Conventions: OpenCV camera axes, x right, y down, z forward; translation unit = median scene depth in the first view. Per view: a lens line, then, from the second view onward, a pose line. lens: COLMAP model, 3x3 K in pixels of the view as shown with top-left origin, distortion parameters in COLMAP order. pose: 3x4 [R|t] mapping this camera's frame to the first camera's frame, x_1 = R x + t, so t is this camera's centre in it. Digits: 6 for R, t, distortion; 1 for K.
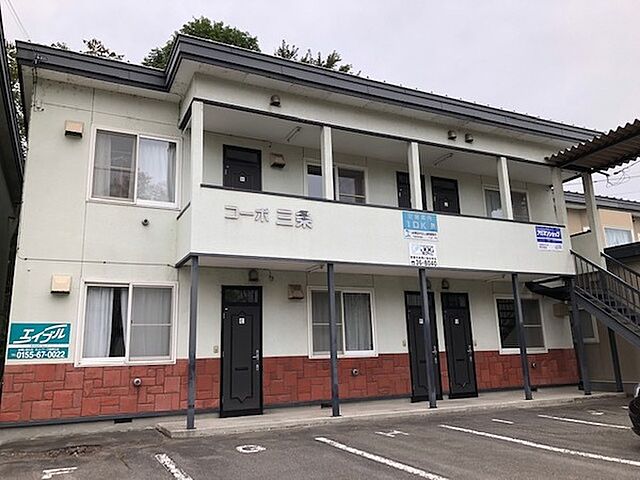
lens RADIAL K [[516.8, 0, 287.0], [0, 516.8, 240.0], [0, 0, 1]] dist [0.029523, -0.032214]
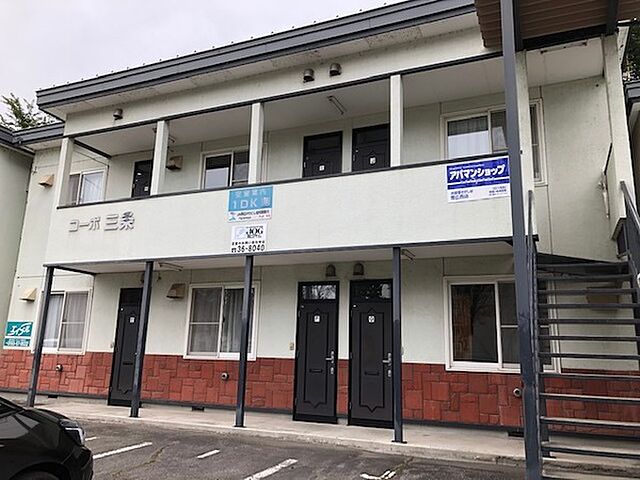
lens RADIAL K [[516.8, 0, 318.7], [0, 516.8, 238.5], [0, 0, 1]] dist [0.029523, -0.032214]
pose [[0.660937, -0.116653, -0.741319, 0.936447], [0.119345, 0.991611, -0.049634, 0.081670], [0.740891, -0.055668, 0.669315, 0.529610]]
